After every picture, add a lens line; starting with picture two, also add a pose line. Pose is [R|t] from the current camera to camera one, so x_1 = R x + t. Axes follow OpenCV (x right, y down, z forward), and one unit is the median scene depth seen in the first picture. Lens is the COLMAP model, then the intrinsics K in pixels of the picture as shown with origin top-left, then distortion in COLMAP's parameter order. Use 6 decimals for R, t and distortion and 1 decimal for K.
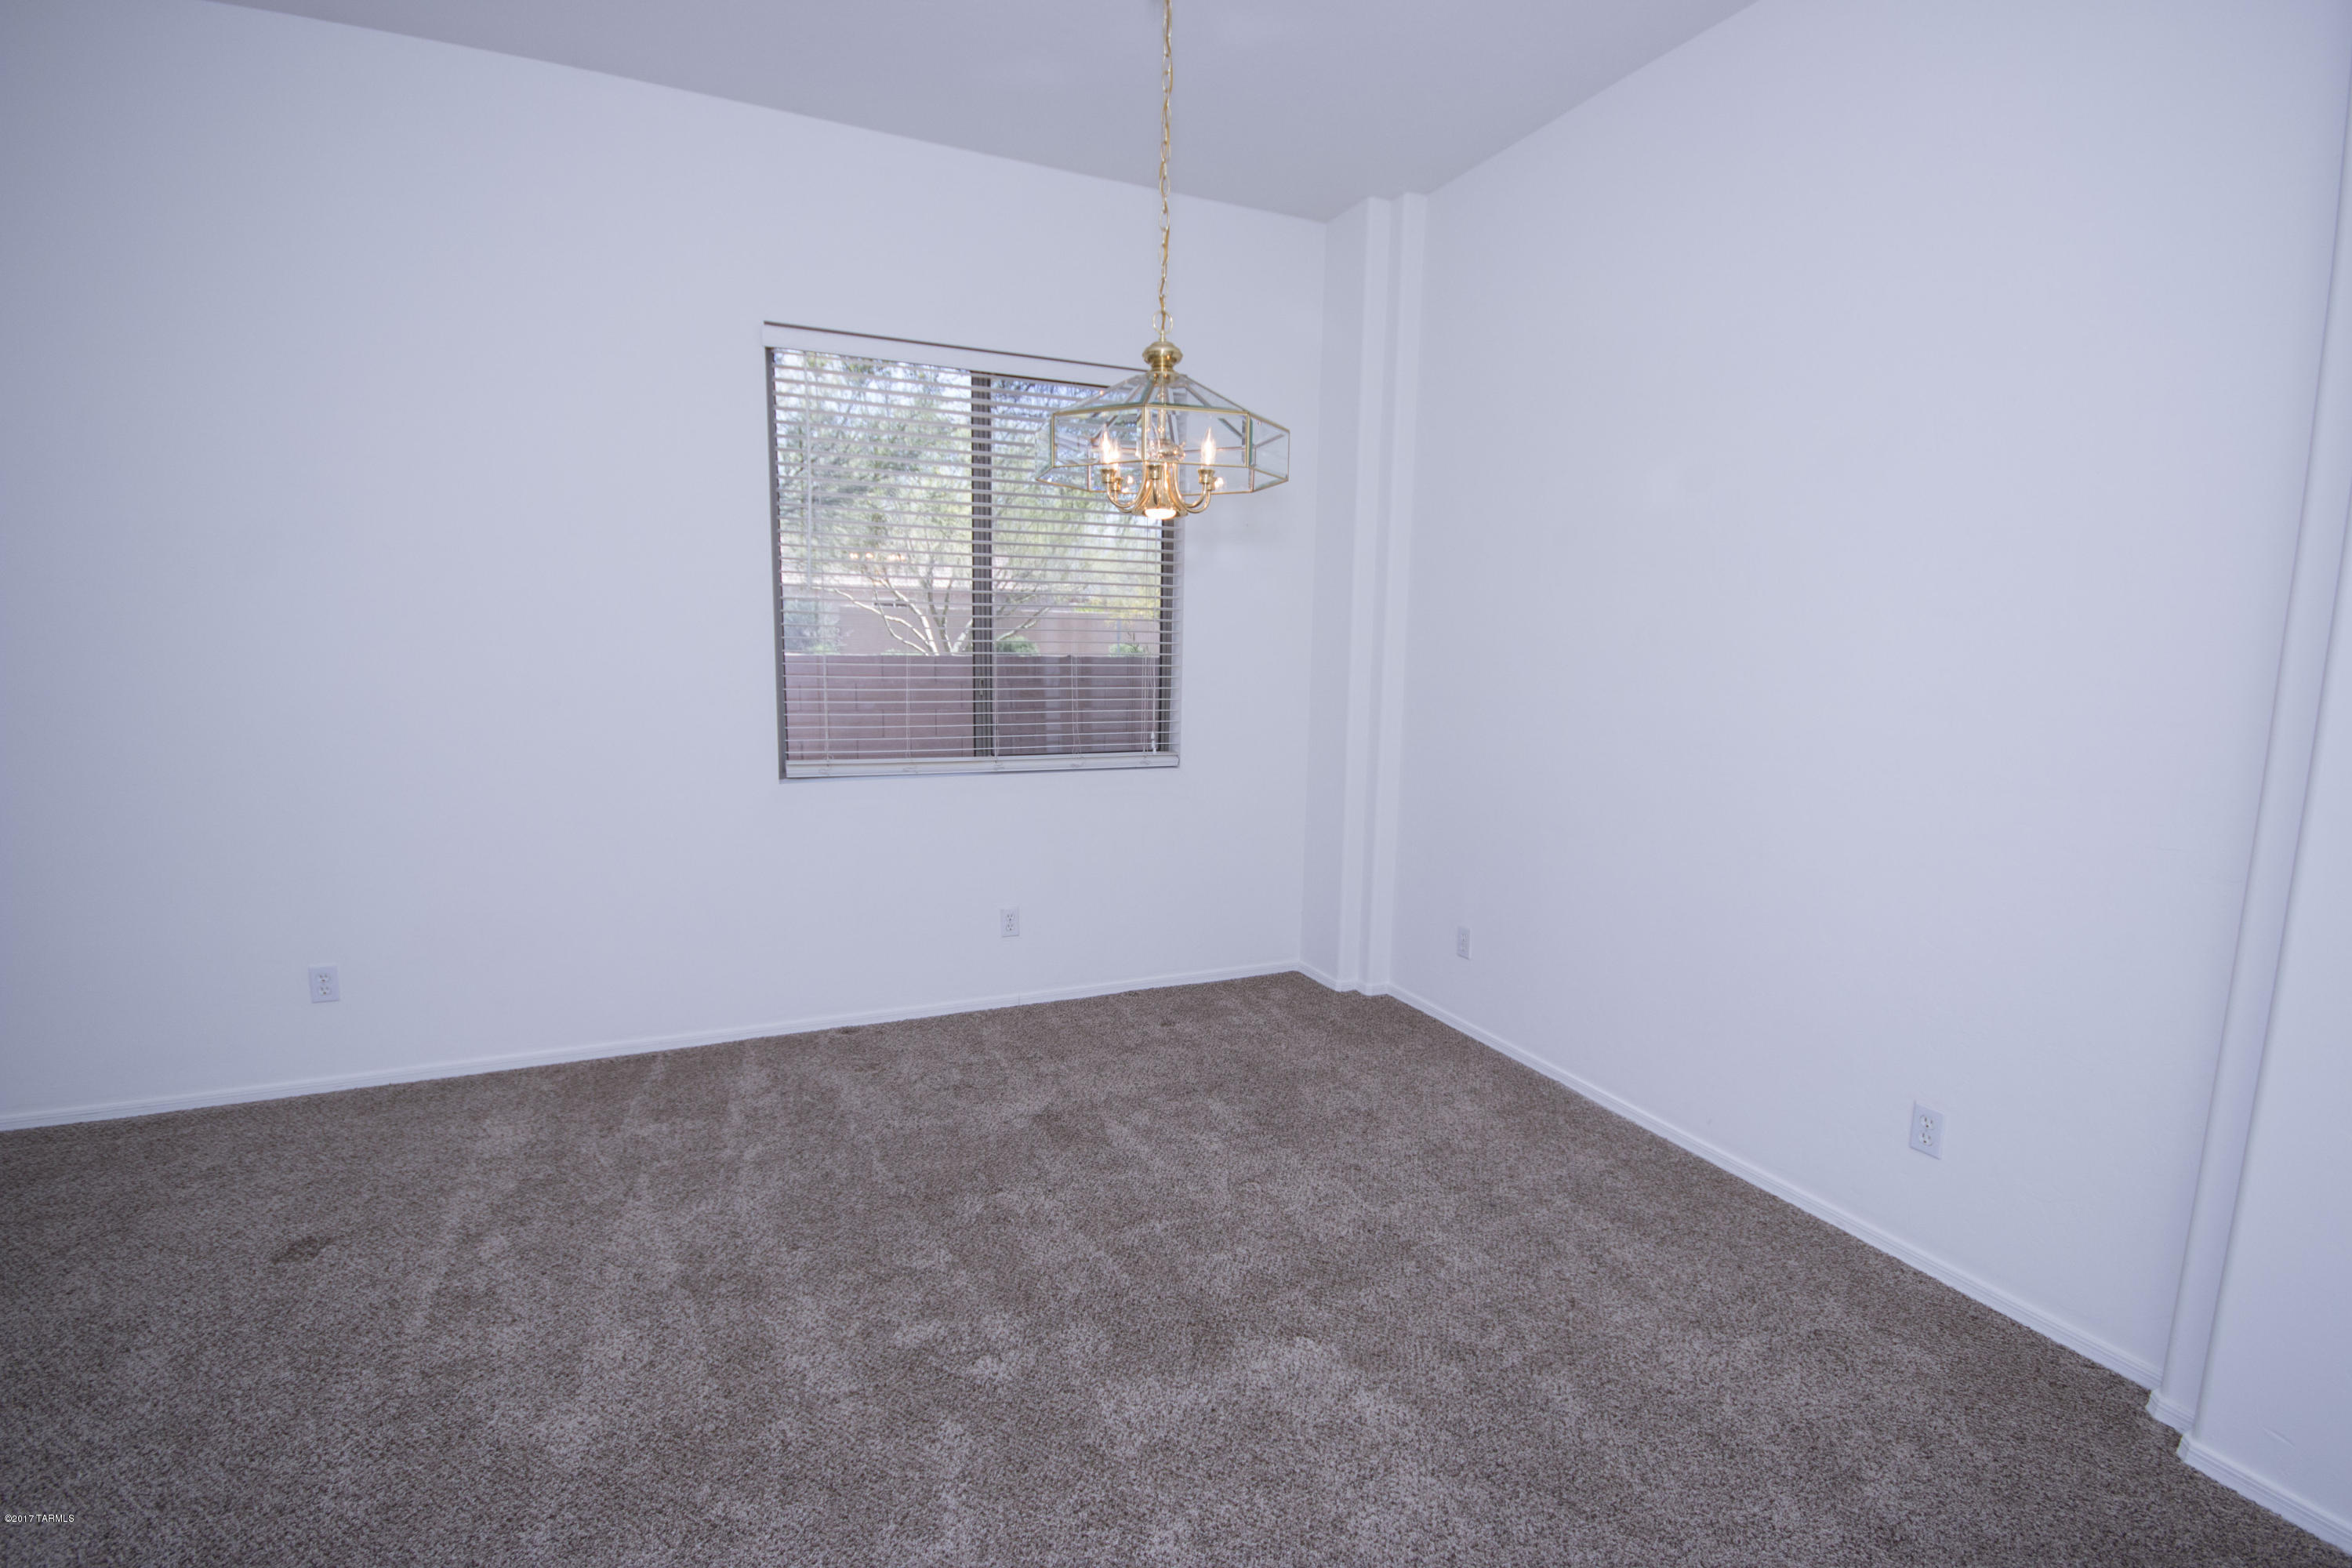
lens RADIAL K [[1088.0, 0, 1178.8], [0, 1088.0, 791.6], [0, 0, 1]] dist [-0.004094, -0.000217]
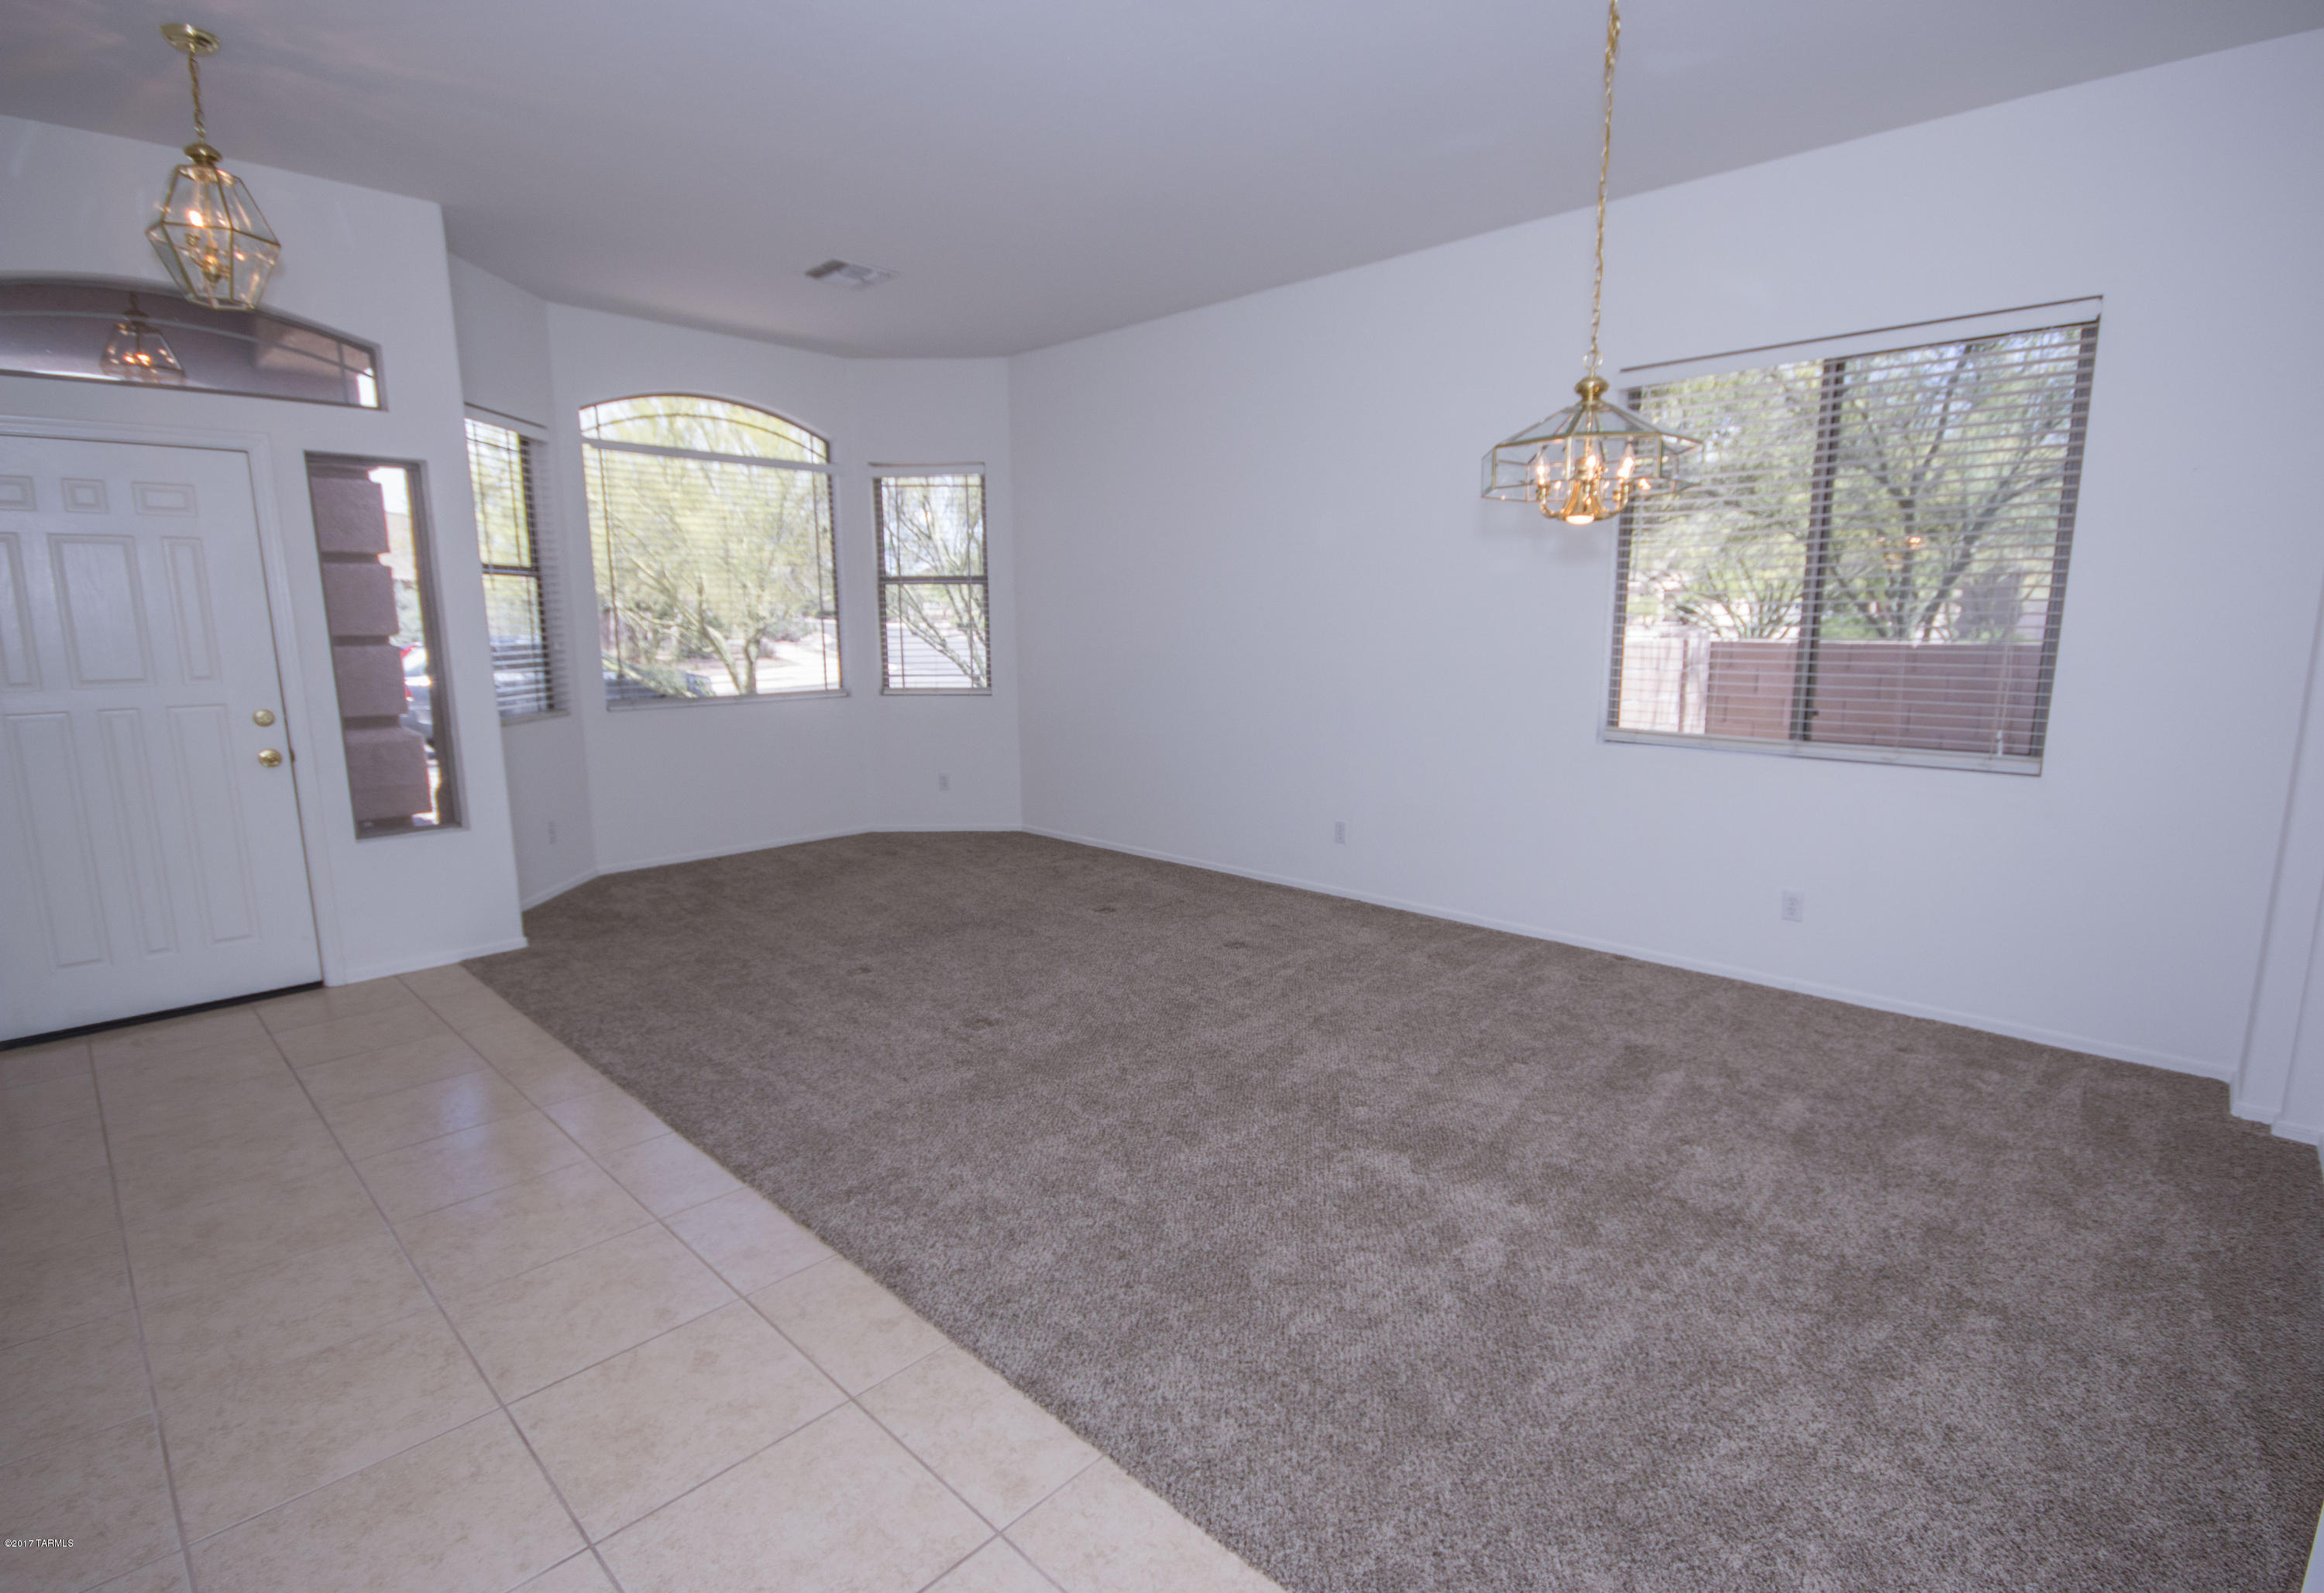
lens RADIAL K [[1114.0, 0, 1189.8], [0, 1114.0, 802.4], [0, 0, 1]] dist [0.003362, 0.000767]
pose [[0.374683, 0.134809, -0.917300, 0.802799], [-0.121814, 0.987954, 0.095436, -0.007920], [0.919116, 0.075982, 0.386591, 0.114735]]
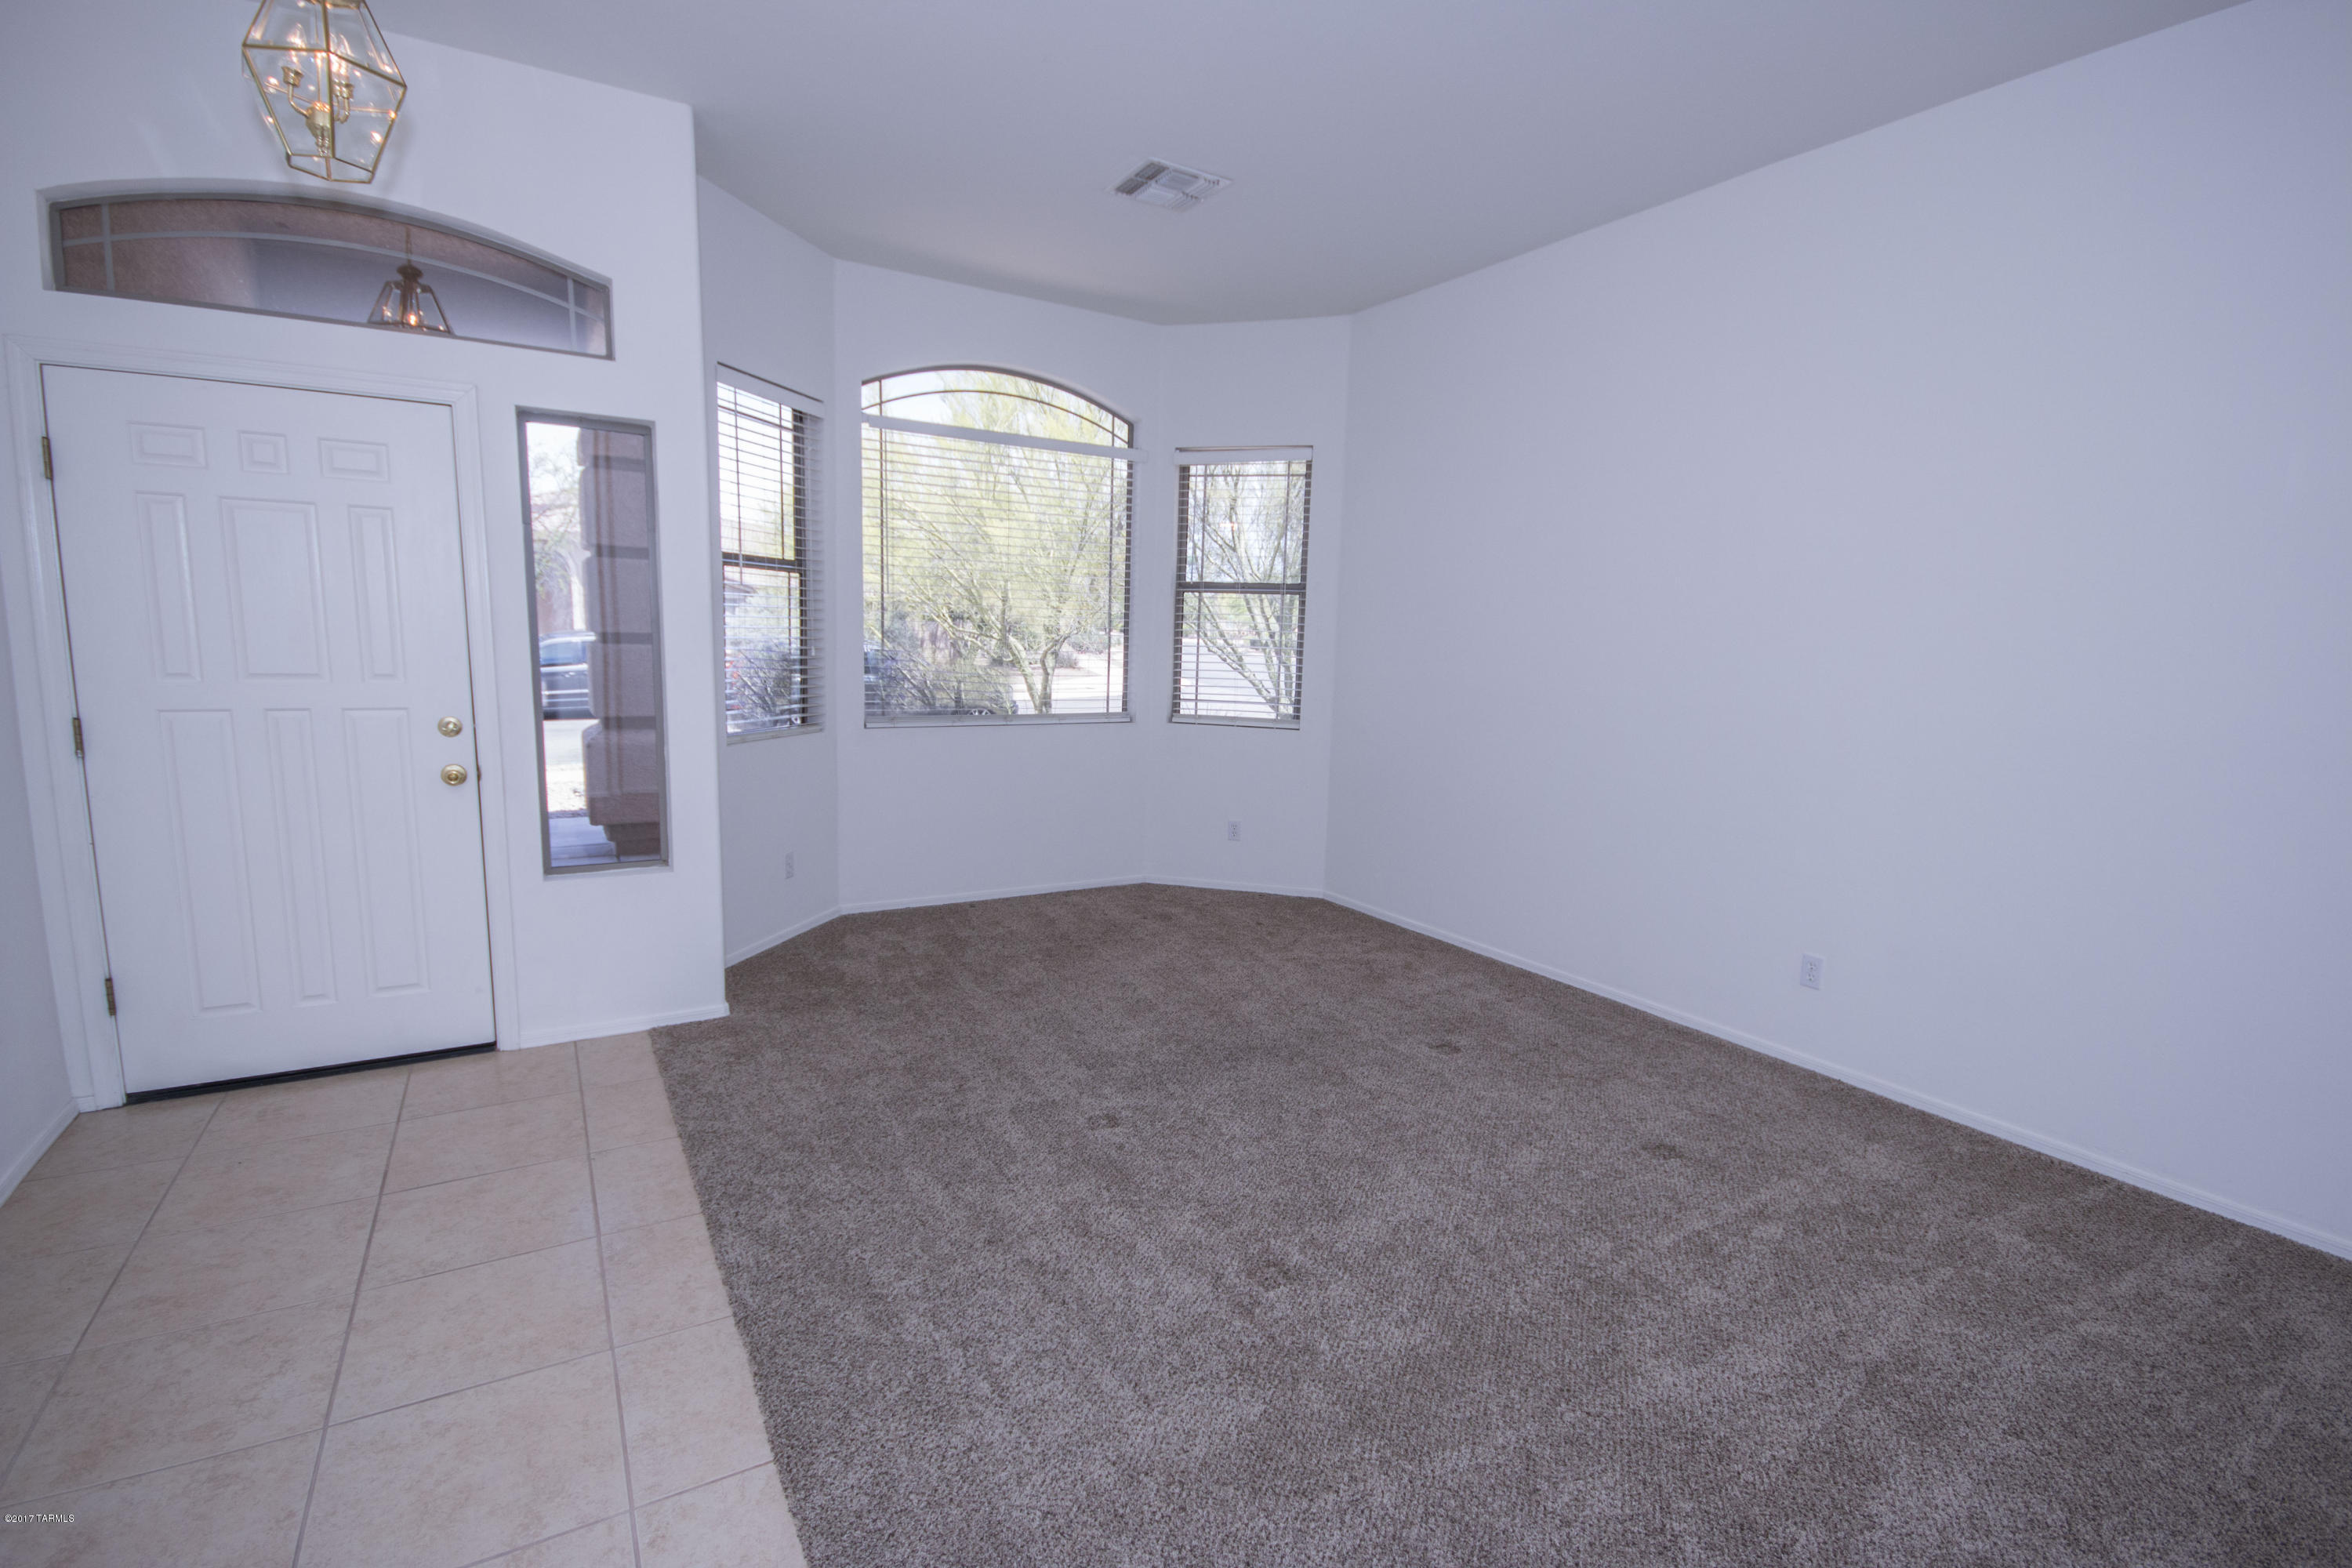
lens RADIAL K [[1076.4, 0, 1169.0], [0, 1076.4, 793.1], [0, 0, 1]] dist [0.011609, -0.012376]
pose [[0.107448, 0.132953, -0.985281, 0.255915], [-0.168222, 0.979160, 0.113781, -0.023675], [0.979876, 0.153520, 0.127575, 0.185807]]
